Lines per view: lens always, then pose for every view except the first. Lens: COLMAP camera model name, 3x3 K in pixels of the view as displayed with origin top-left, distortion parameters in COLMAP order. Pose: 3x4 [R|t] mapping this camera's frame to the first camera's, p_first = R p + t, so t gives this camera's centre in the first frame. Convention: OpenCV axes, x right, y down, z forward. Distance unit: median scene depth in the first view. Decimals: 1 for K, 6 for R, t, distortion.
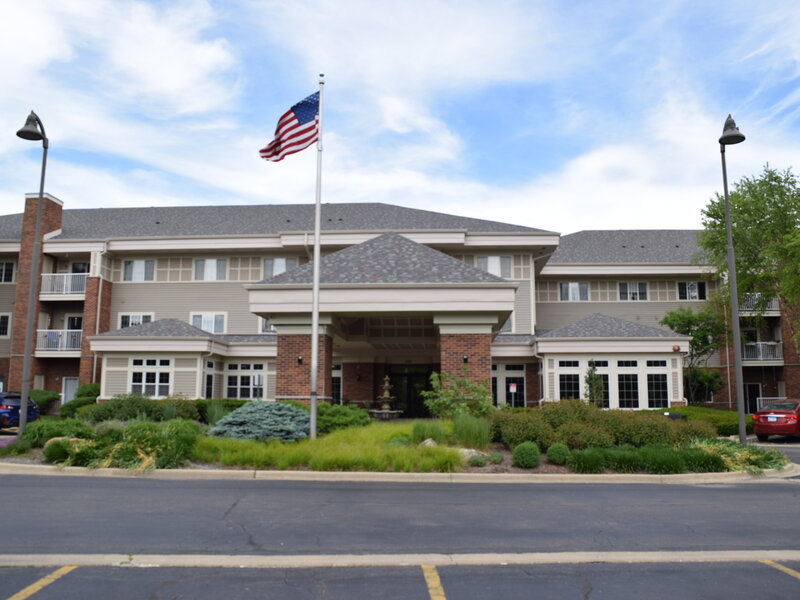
lens RADIAL K [[692.4, 0, 400.0], [0, 692.4, 300.0], [0, 0, 1]] dist [-0.142763, 0.153819]
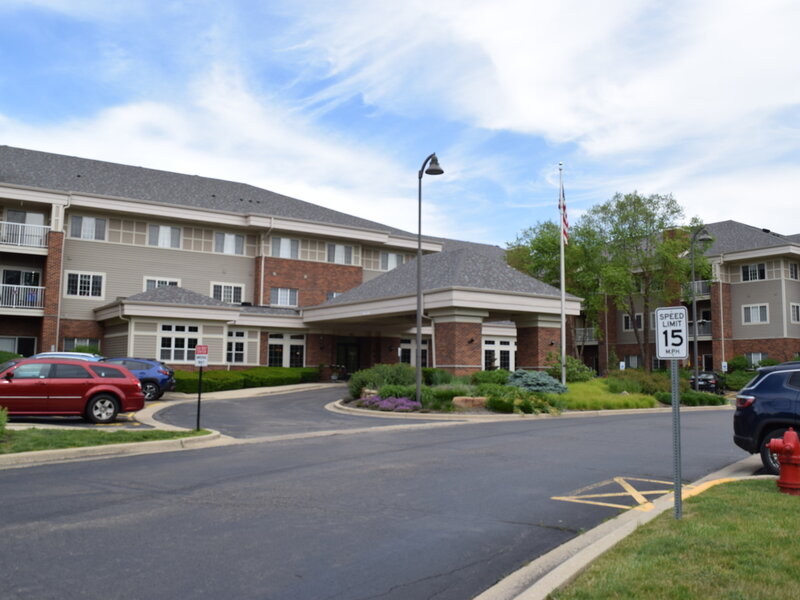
lens RADIAL K [[692.4, 0, 400.0], [0, 692.4, 300.0], [0, 0, 1]] dist [-0.142763, 0.153819]
pose [[0.795542, 0.066793, 0.602206, -0.721737], [-0.098031, 0.994999, 0.019145, -0.004633], [-0.597915, -0.074265, 0.798111, -0.034574]]
